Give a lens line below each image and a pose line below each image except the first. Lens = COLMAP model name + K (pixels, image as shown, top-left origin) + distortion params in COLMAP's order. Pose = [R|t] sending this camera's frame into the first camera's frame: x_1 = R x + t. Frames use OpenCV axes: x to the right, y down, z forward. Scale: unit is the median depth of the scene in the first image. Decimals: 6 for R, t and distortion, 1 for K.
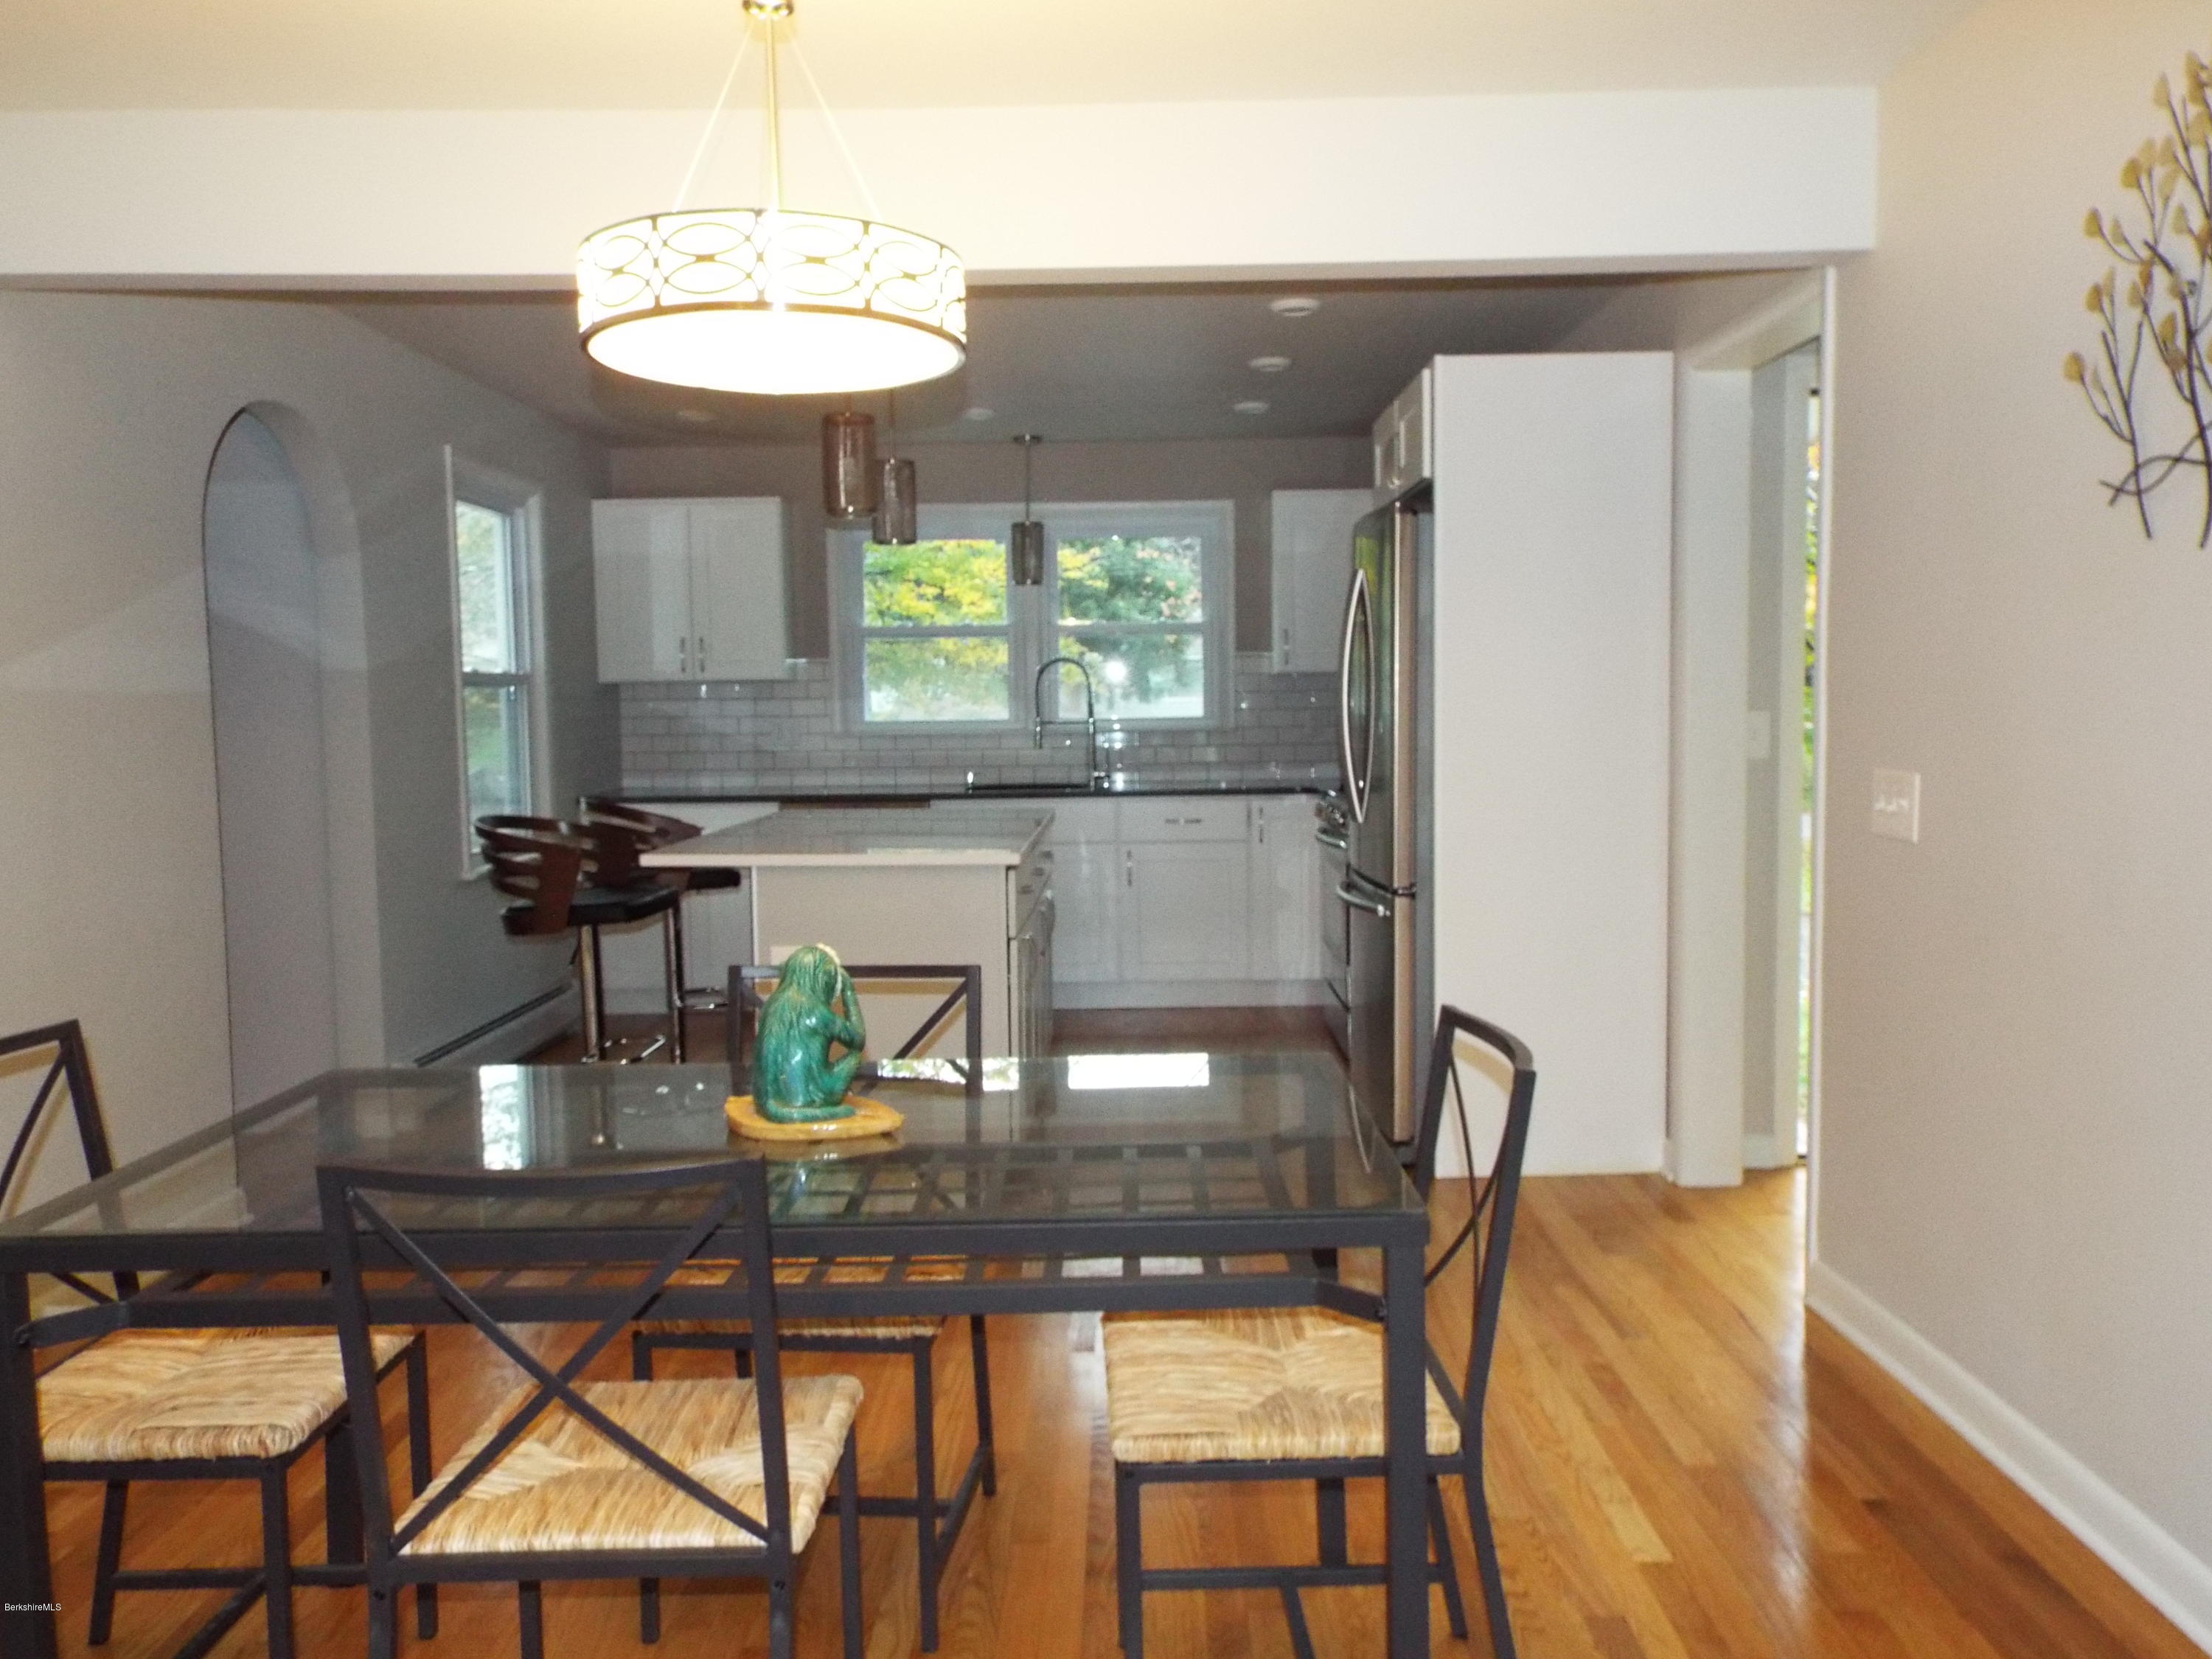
lens RADIAL K [[1678.6, 0, 1106.0], [0, 1678.6, 829.5], [0, 0, 1]] dist [-0.000062, -0.042583]
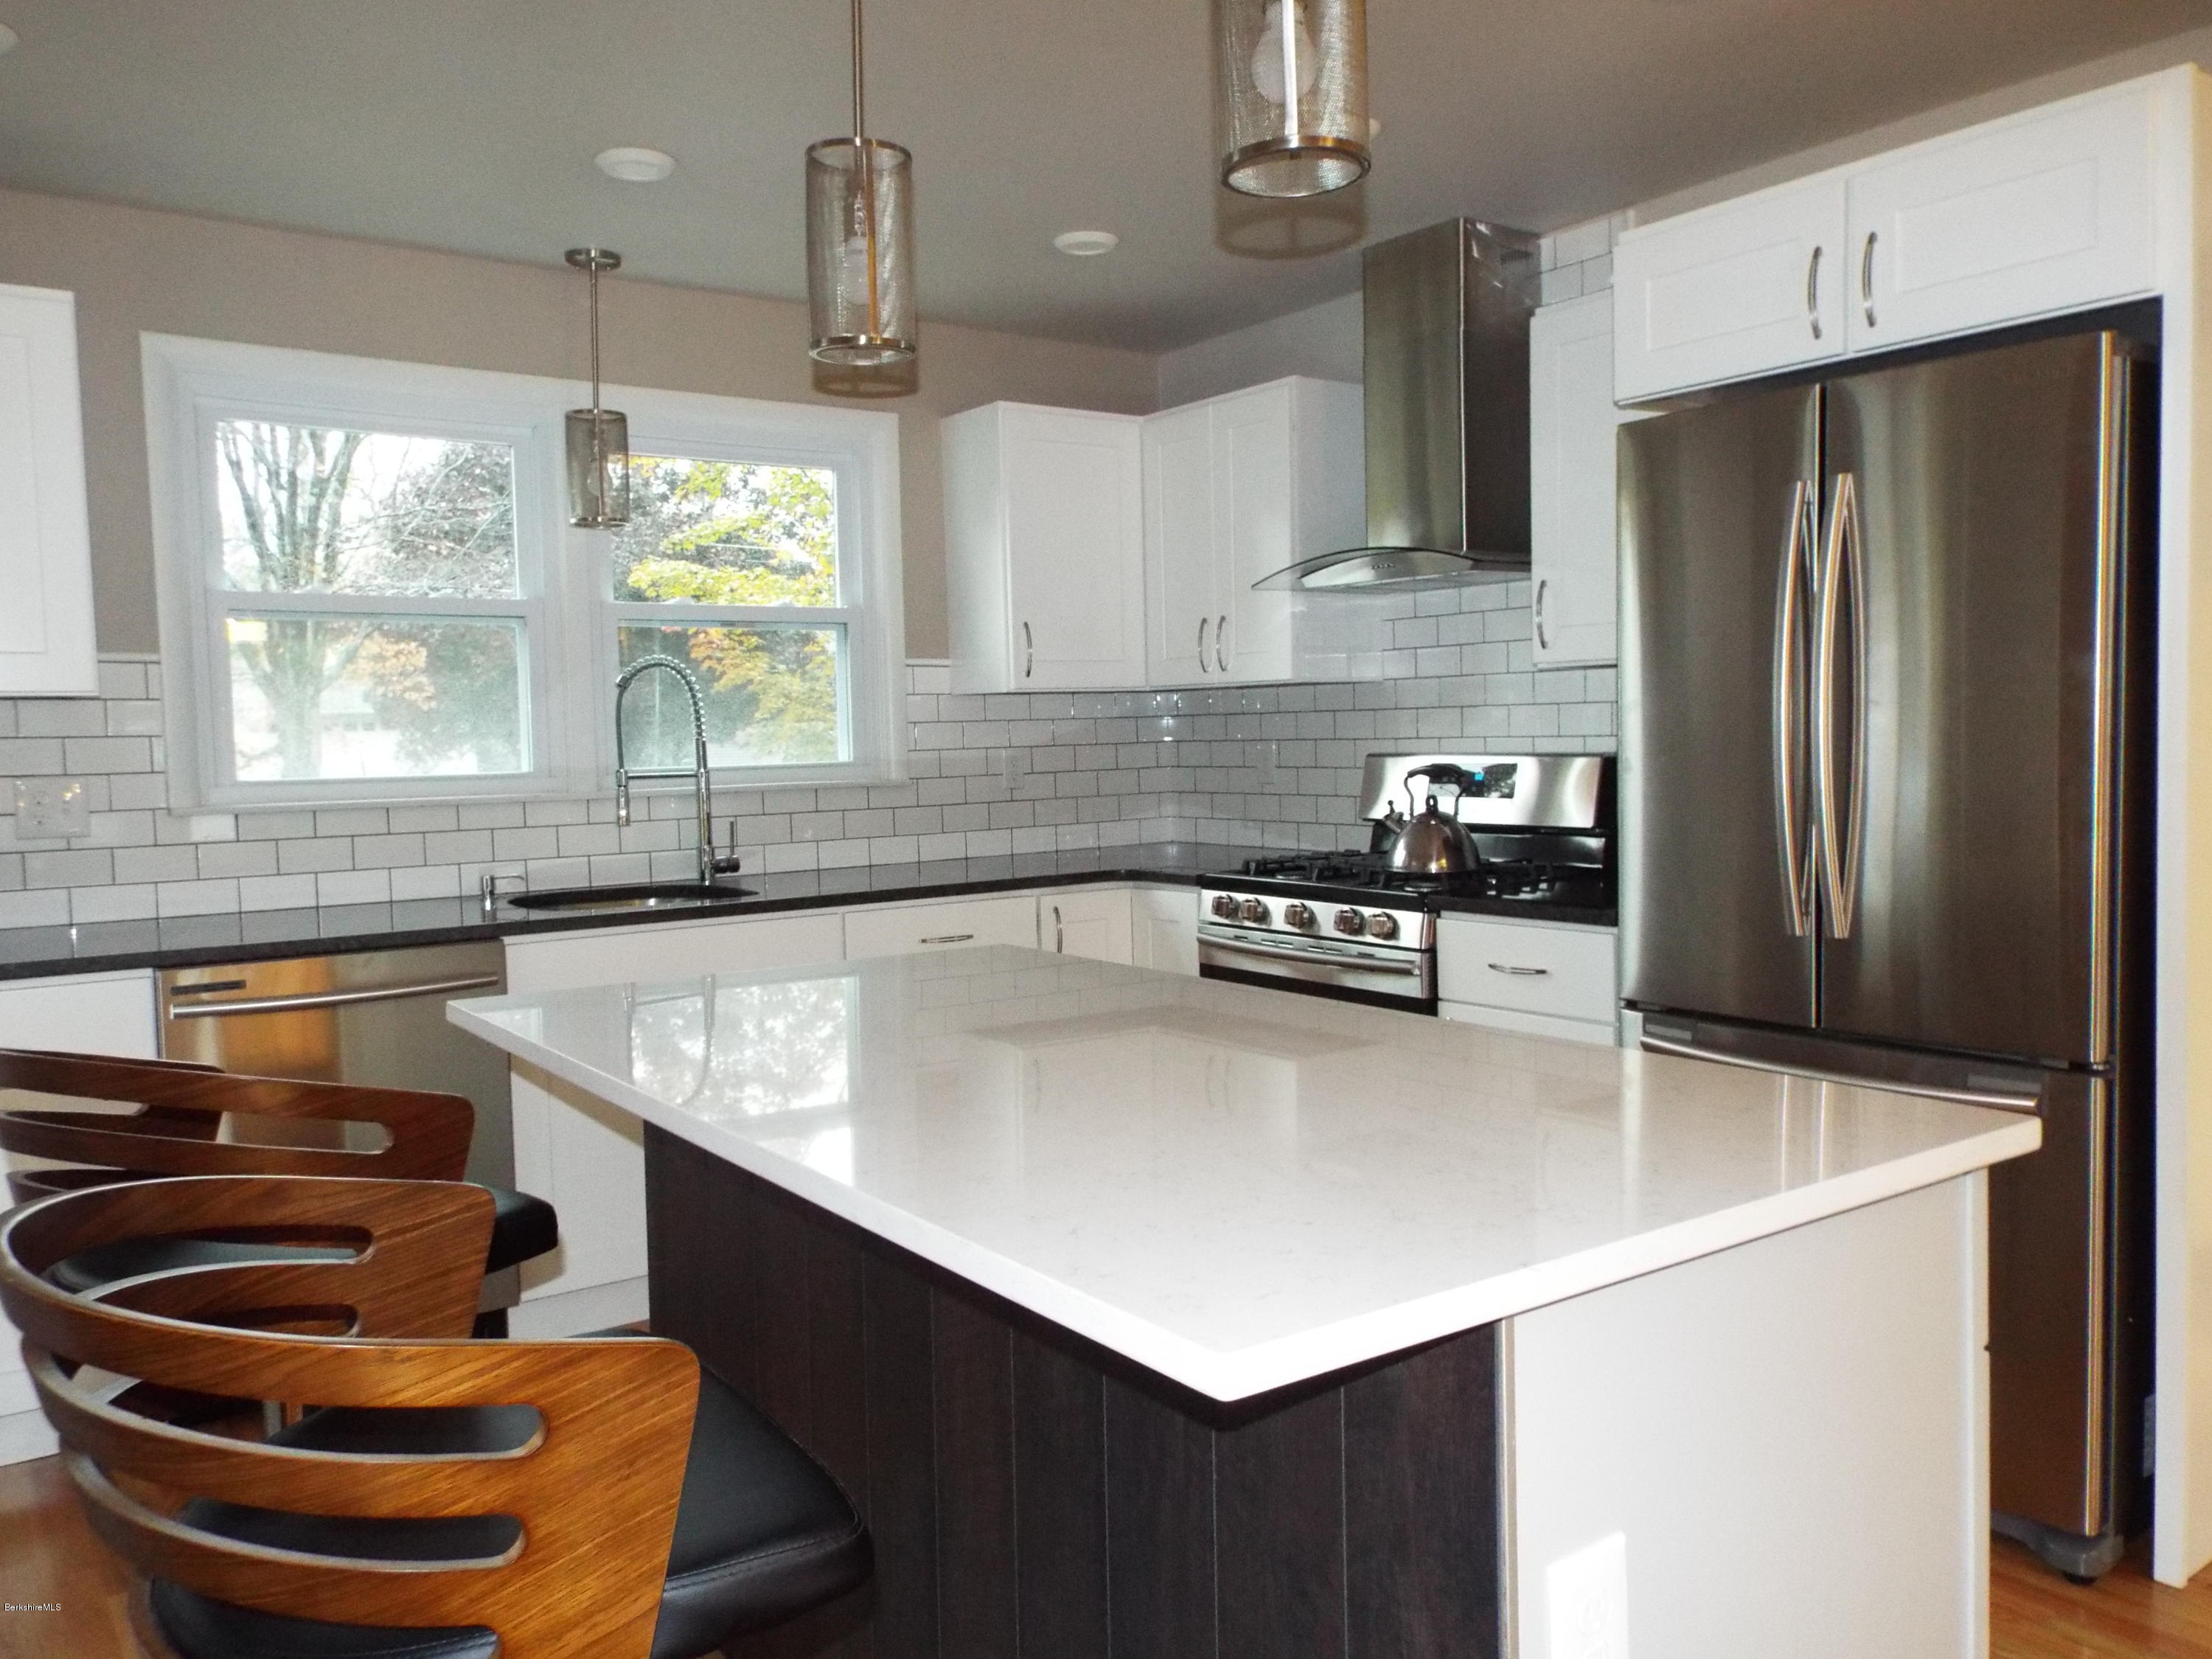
lens RADIAL K [[1699.0, 0, 1106.0], [0, 1699.0, 829.5], [0, 0, 1]] dist [0.040321, 0.001257]
pose [[0.809373, -0.034297, 0.586292, -0.413589], [0.050882, 0.998635, -0.011823, -0.051892], [-0.585087, 0.039401, 0.810013, 0.759477]]
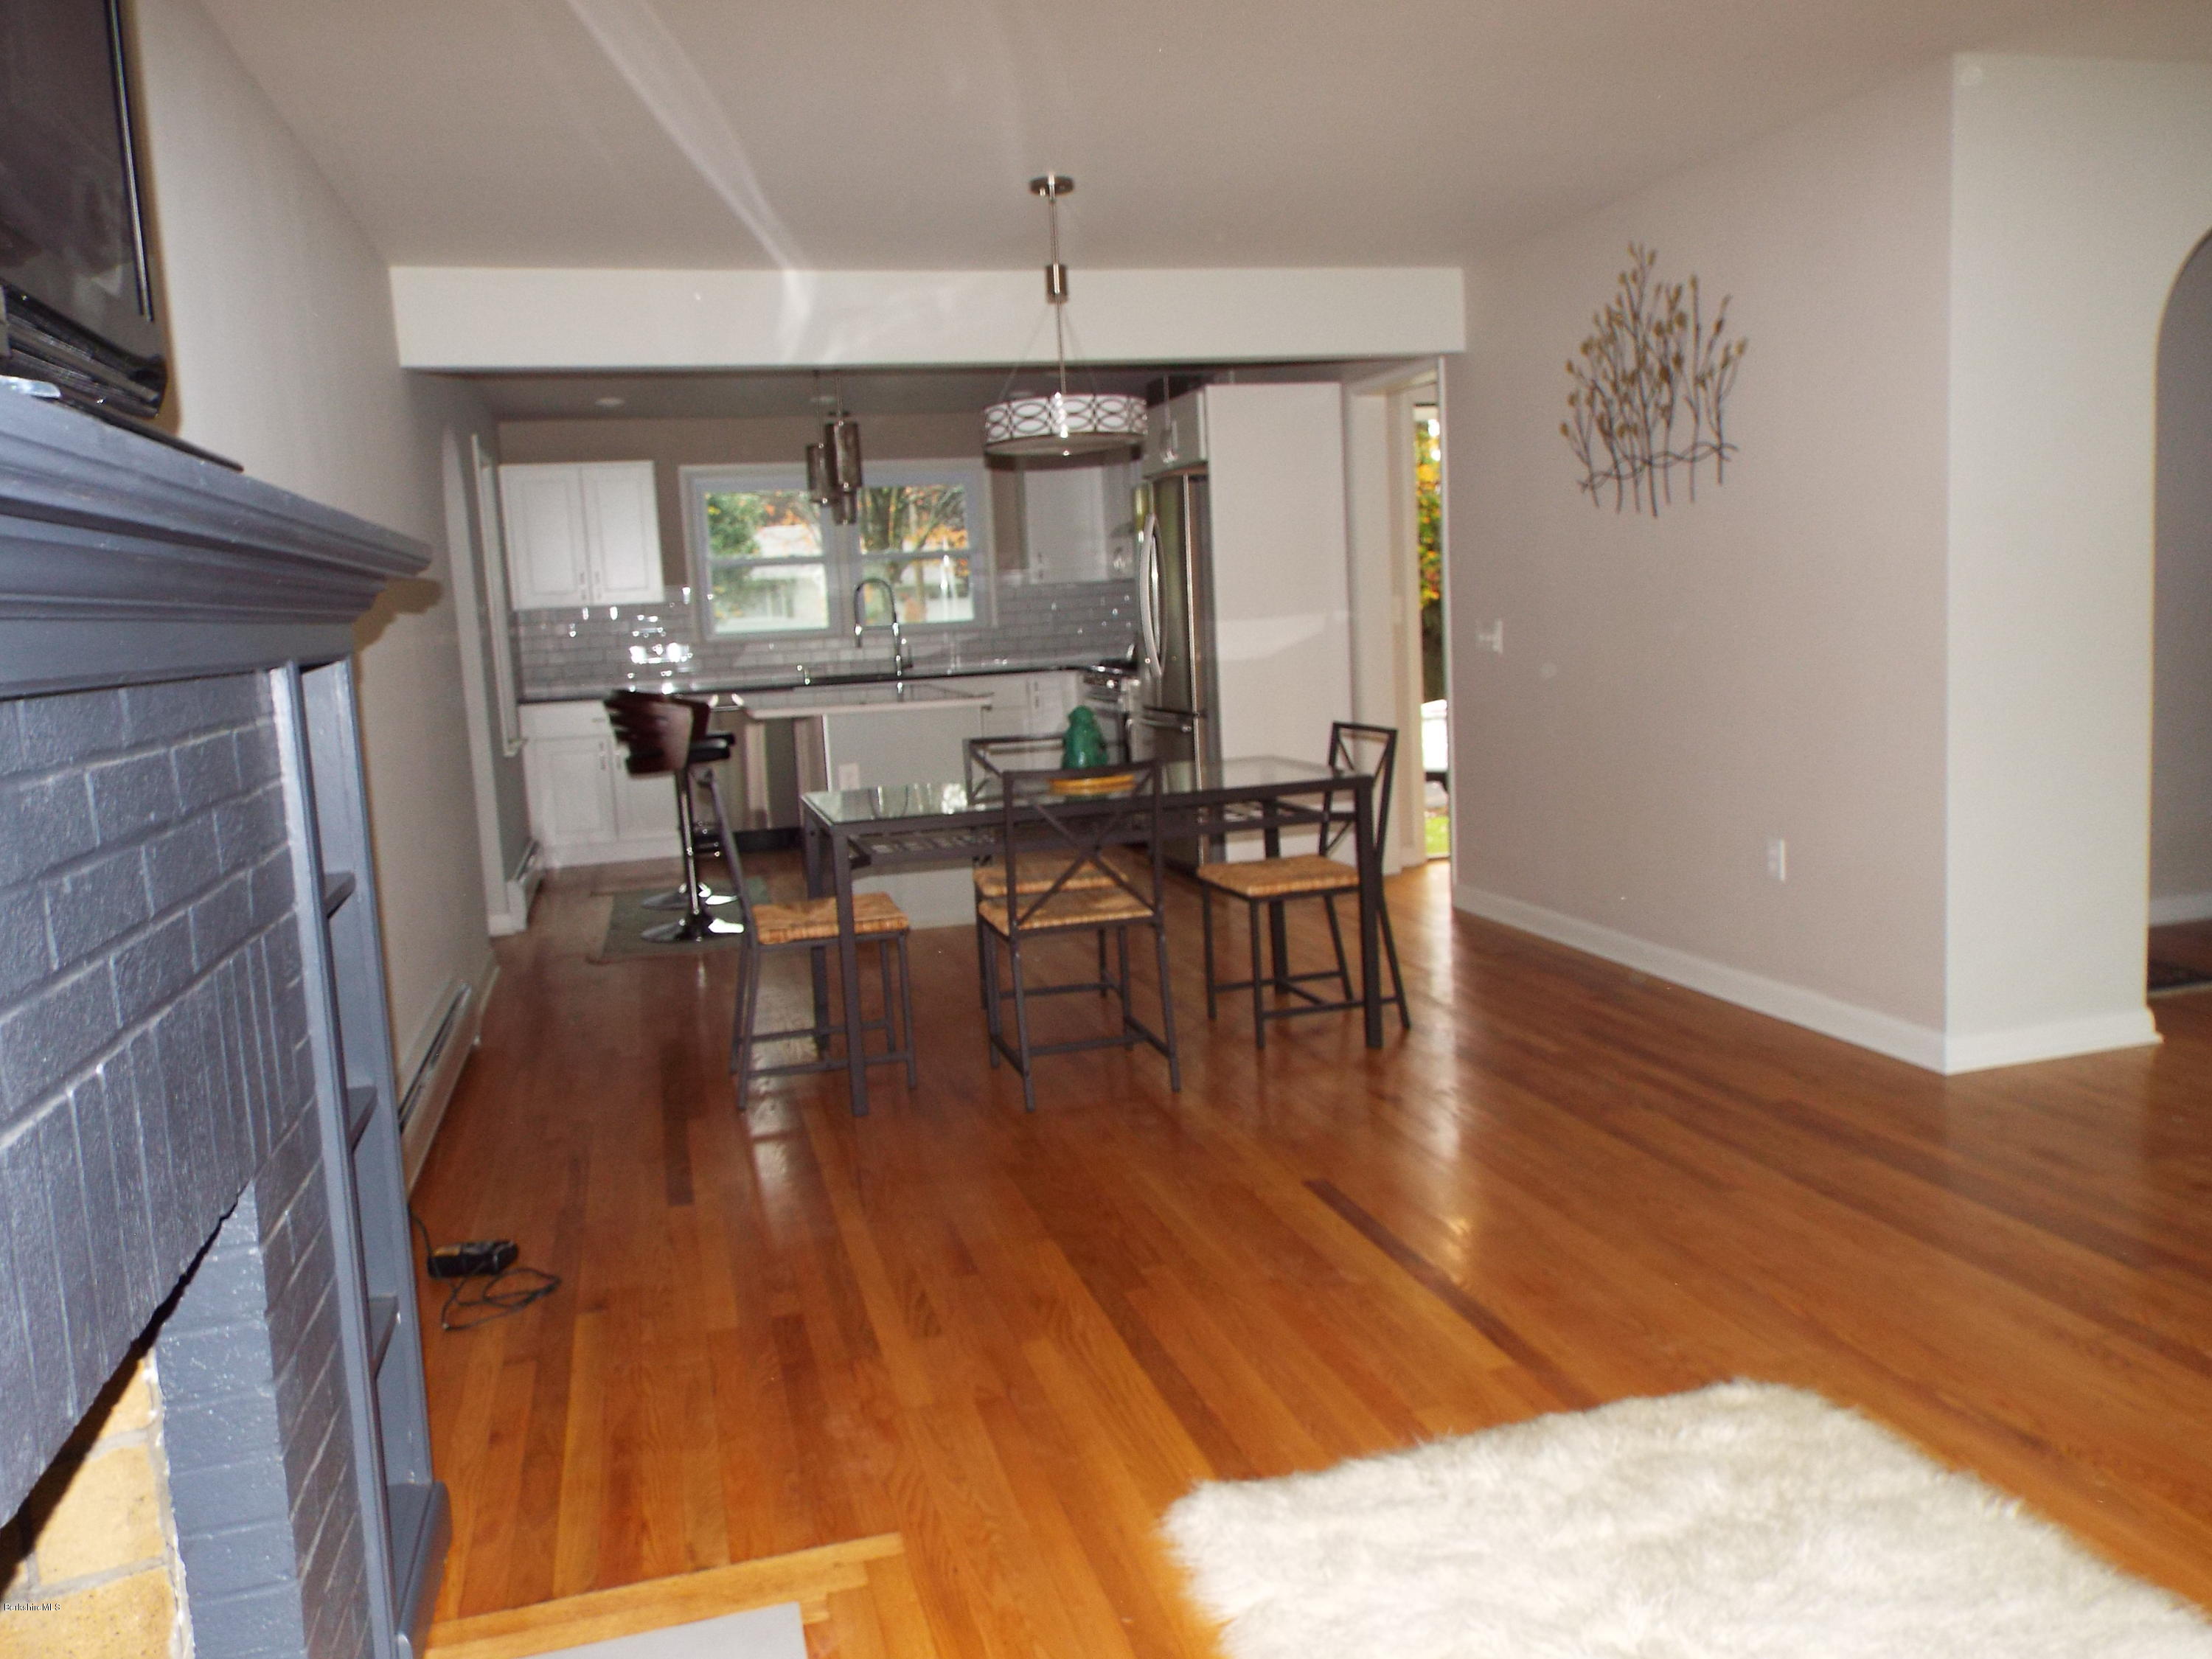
lens RADIAL K [[1674.8, 0, 1099.7], [0, 1674.8, 785.5], [0, 0, 1]] dist [-0.003564, -0.000483]
pose [[0.964447, -0.064863, 0.256193, -0.345851], [0.058509, 0.997762, 0.032357, 0.049122], [-0.257718, -0.016217, 0.966084, -0.561733]]
